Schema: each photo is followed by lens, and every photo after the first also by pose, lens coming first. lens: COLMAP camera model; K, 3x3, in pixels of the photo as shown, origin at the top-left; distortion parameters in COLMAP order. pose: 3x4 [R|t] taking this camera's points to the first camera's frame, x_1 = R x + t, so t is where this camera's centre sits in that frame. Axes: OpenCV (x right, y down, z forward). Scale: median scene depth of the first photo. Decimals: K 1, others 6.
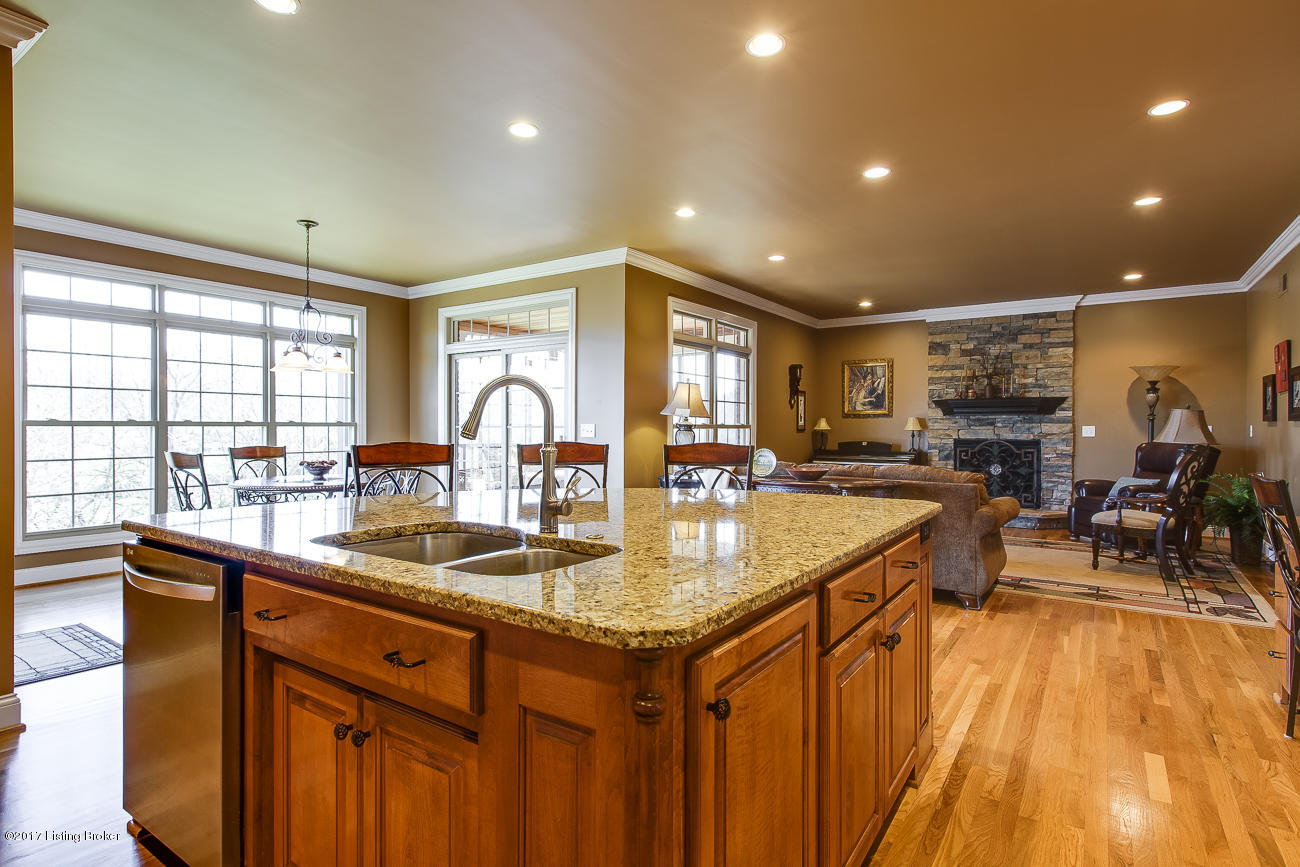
lens RADIAL K [[693.9, 0, 636.8], [0, 693.9, 432.6], [0, 0, 1]] dist [0.003197, -0.001298]
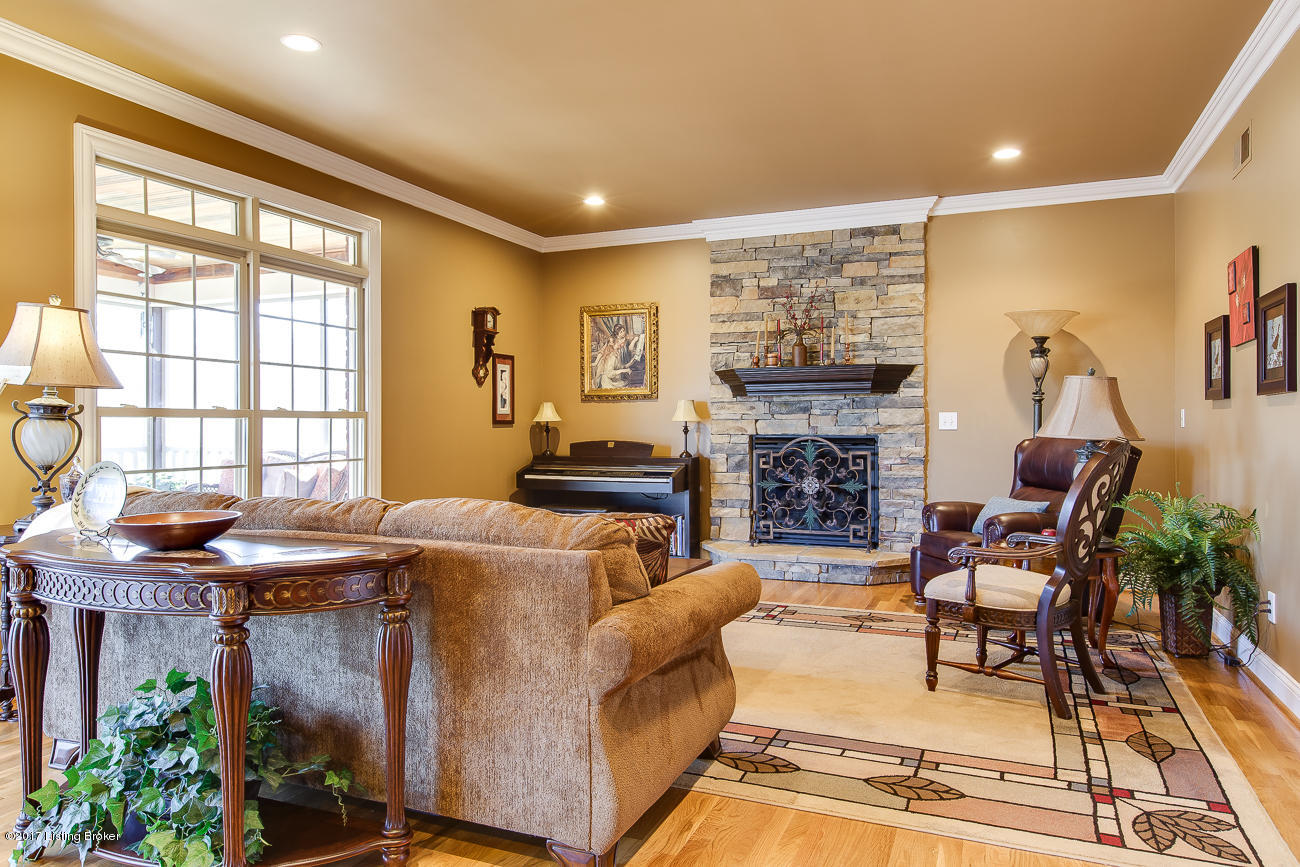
lens RADIAL K [[843.4, 0, 650.0], [0, 843.4, 433.5], [0, 0, 1]] dist [0.001633, 0.001585]
pose [[0.982112, -0.007628, 0.188145, 0.251055], [0.007331, 0.999971, 0.002272, 0.005583], [-0.188157, -0.000852, 0.982139, 0.317596]]
